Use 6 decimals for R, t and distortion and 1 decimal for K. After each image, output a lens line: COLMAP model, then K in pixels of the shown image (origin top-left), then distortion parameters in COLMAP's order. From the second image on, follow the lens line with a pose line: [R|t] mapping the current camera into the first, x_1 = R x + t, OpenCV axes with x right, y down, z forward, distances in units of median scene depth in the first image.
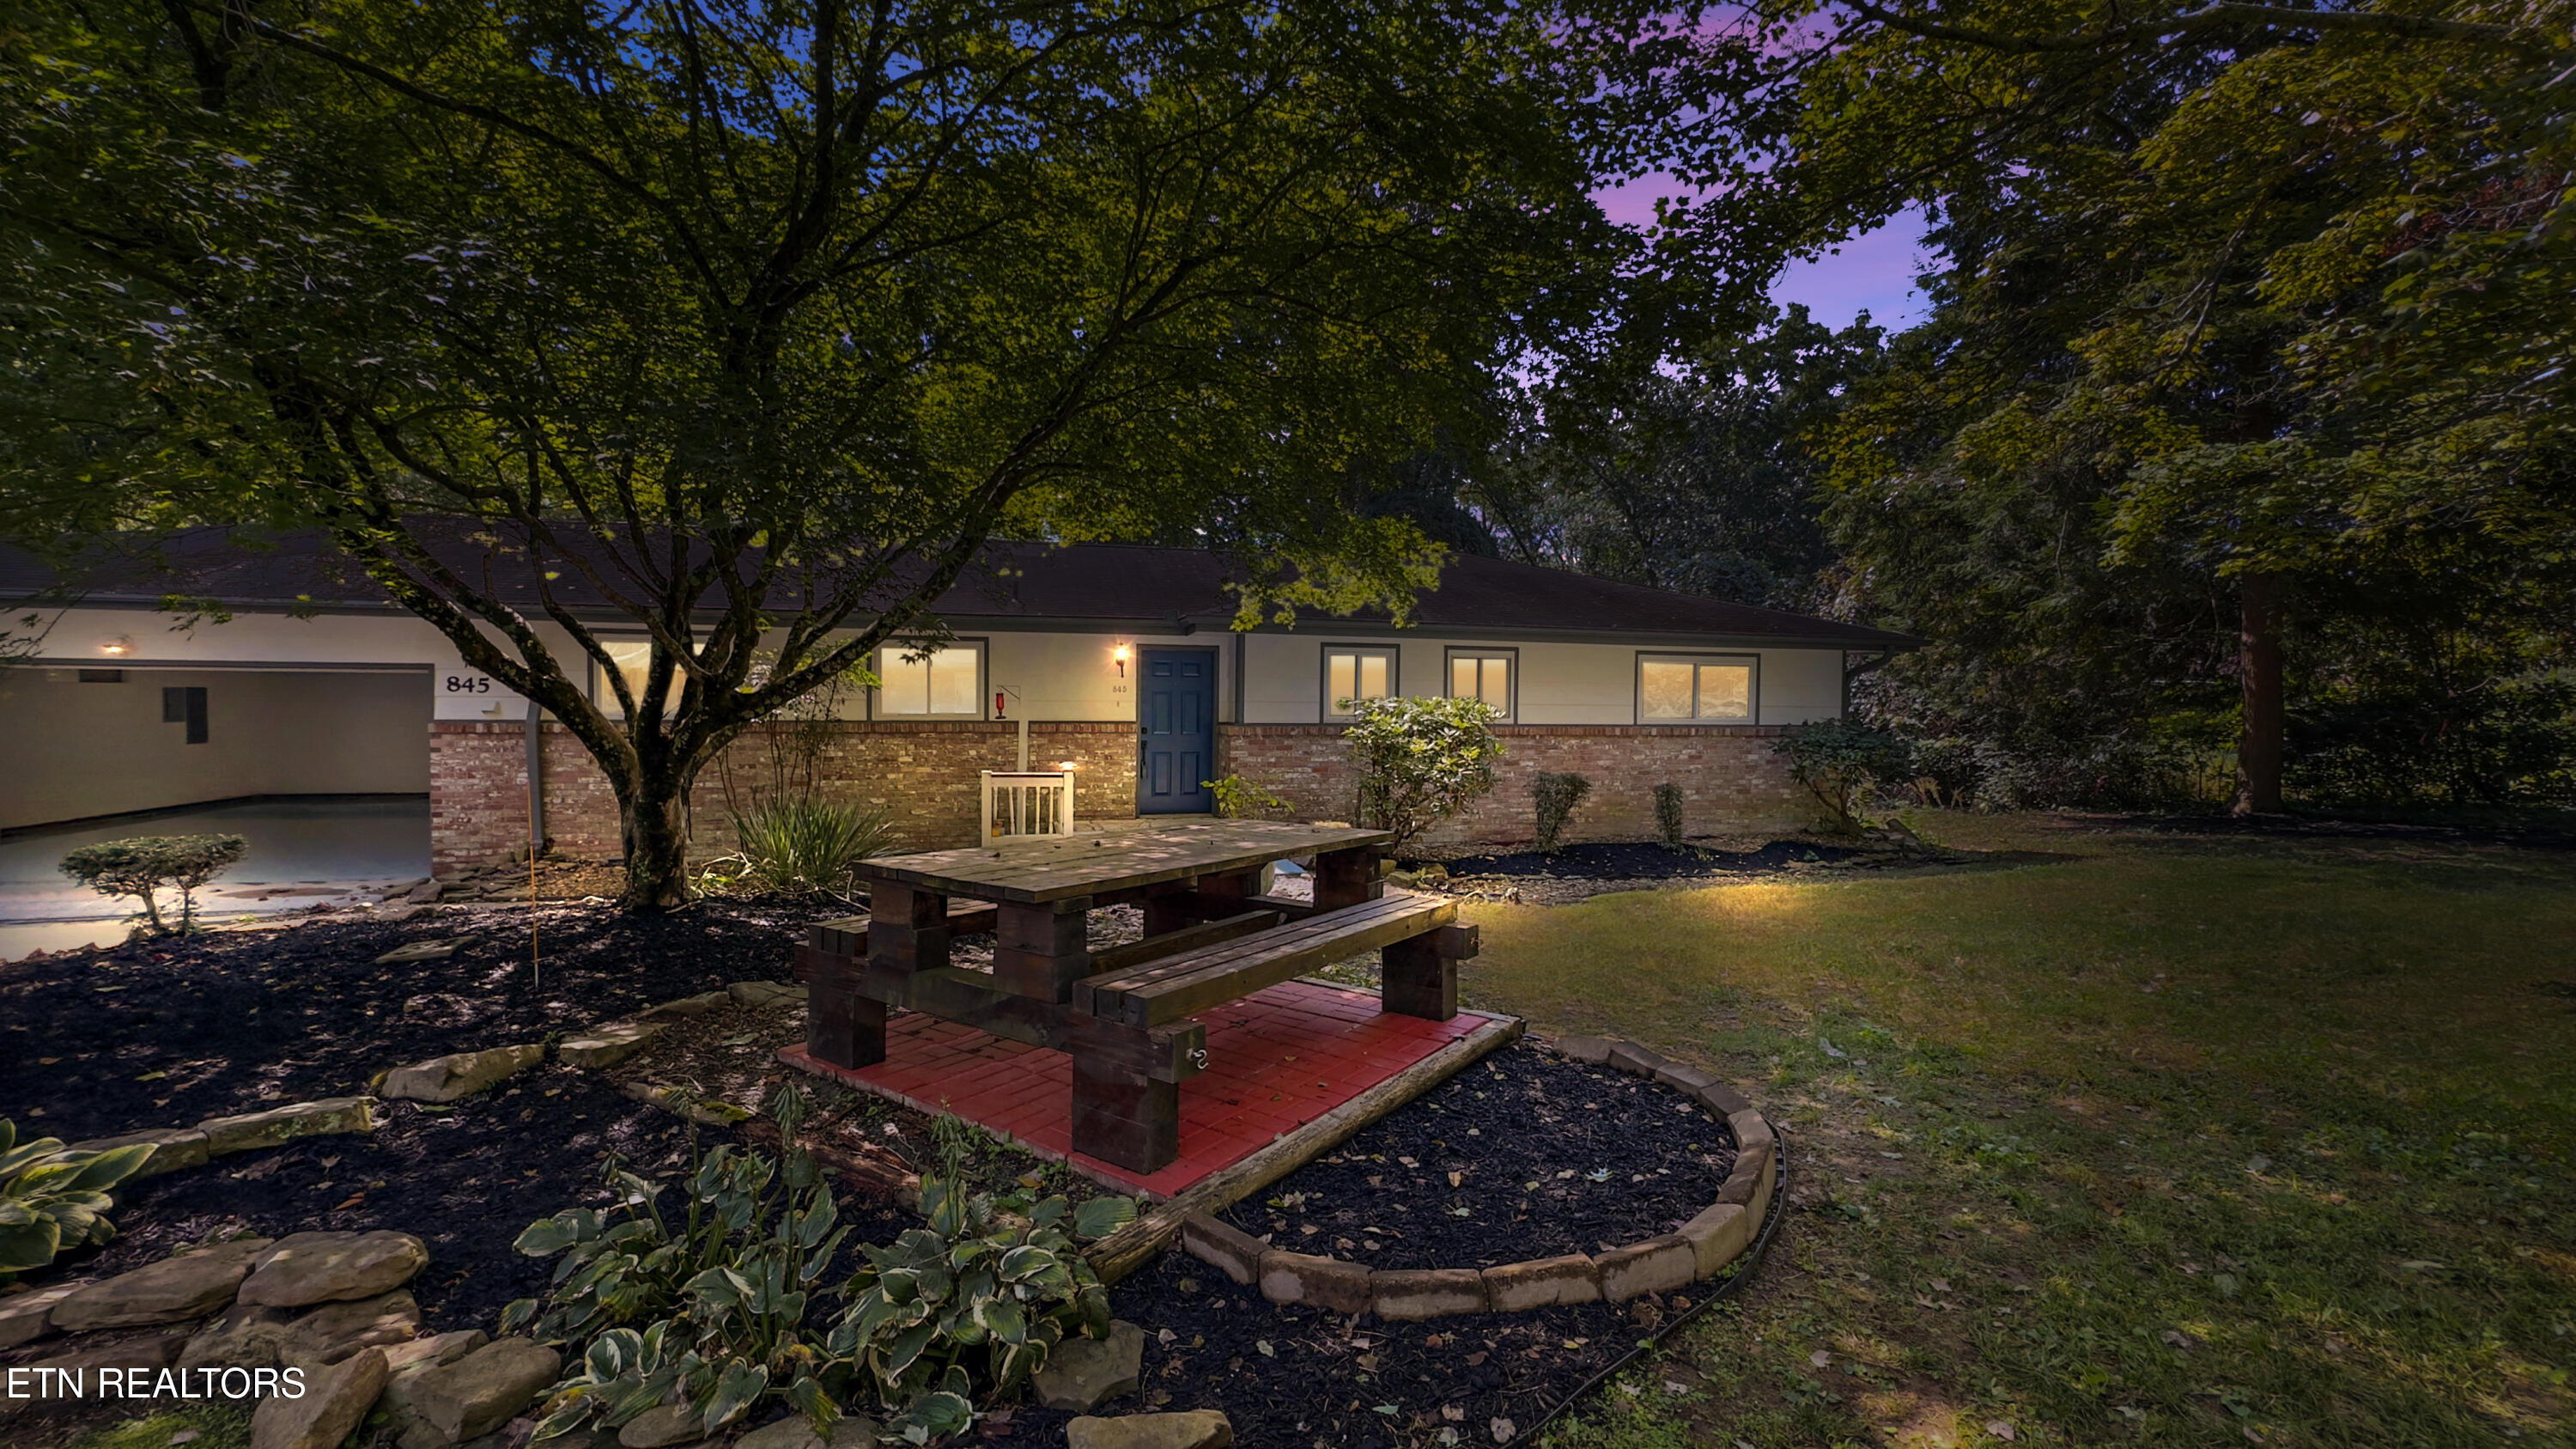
lens RADIAL K [[1016.7, 0, 1288.0], [0, 1016.7, 724.5], [0, 0, 1]] dist [-0.004211, 0.000585]
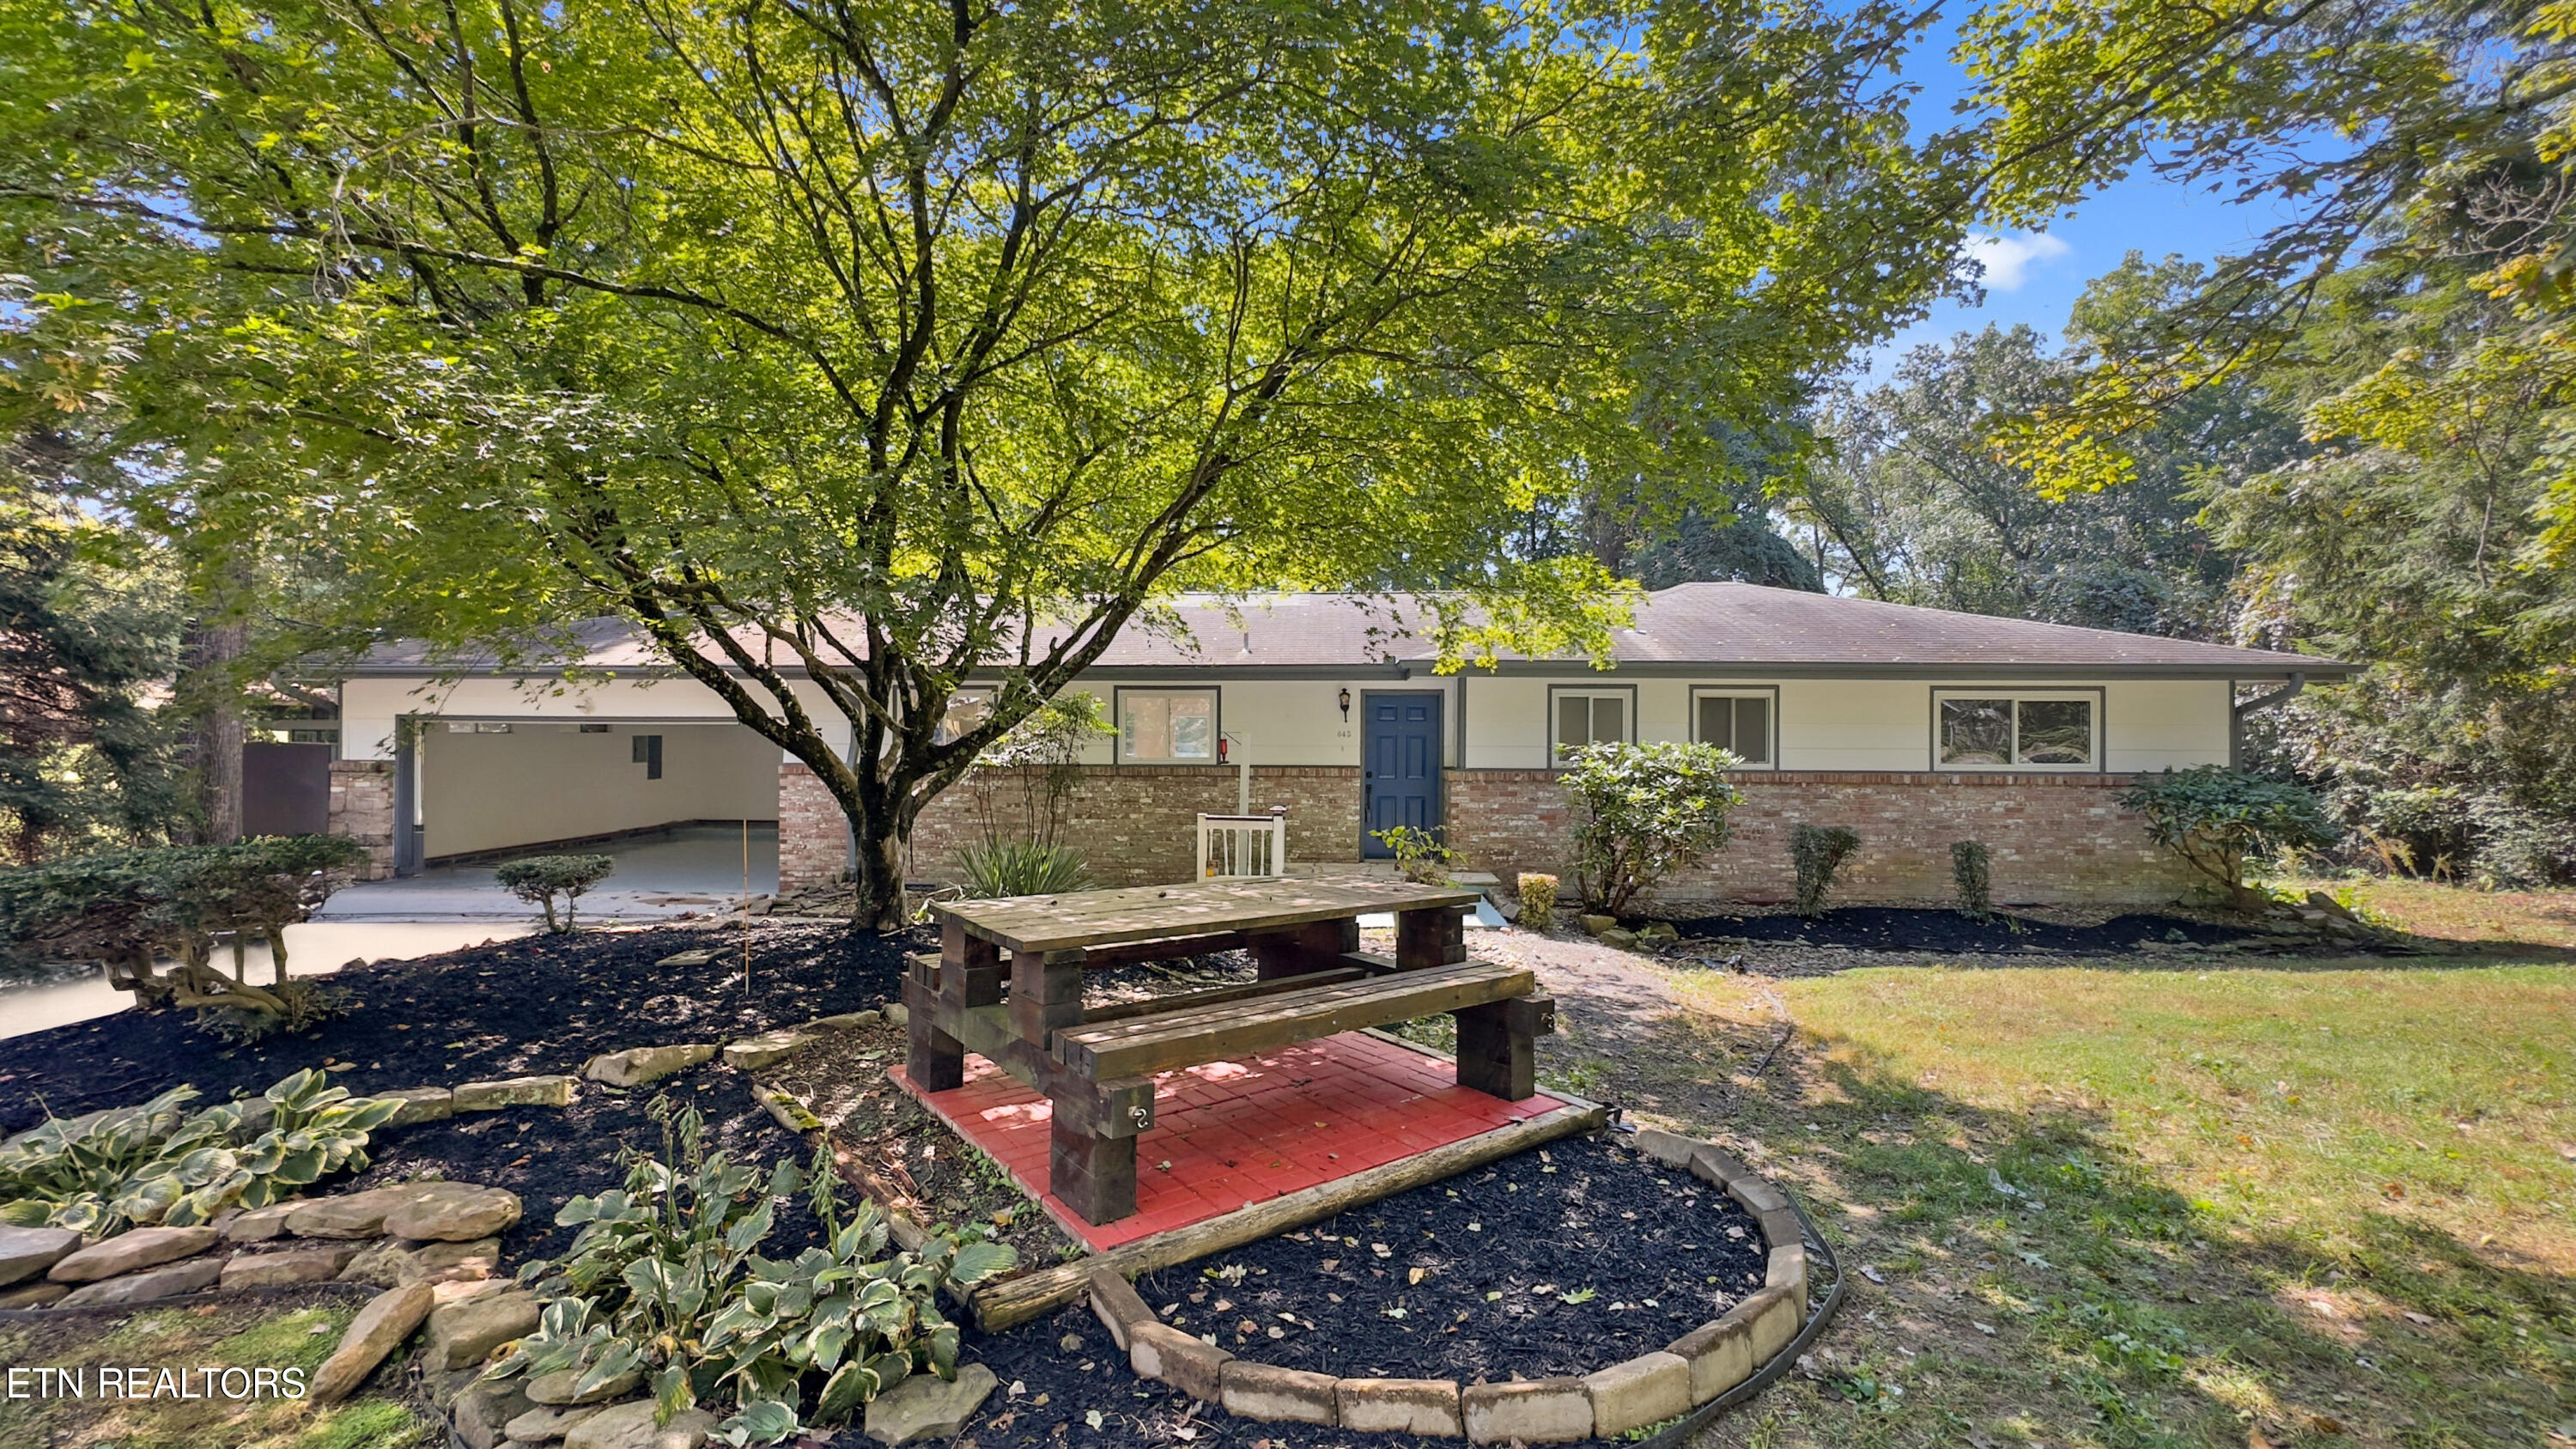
lens RADIAL K [[1016.7, 0, 1288.0], [0, 1016.7, 724.5], [0, 0, 1]] dist [-0.004211, 0.000585]
pose [[0.955512, -0.007827, -0.294849, 0.255065], [-0.003346, 0.999296, -0.037371, -0.019368], [0.294933, 0.036695, 0.954813, 0.040555]]
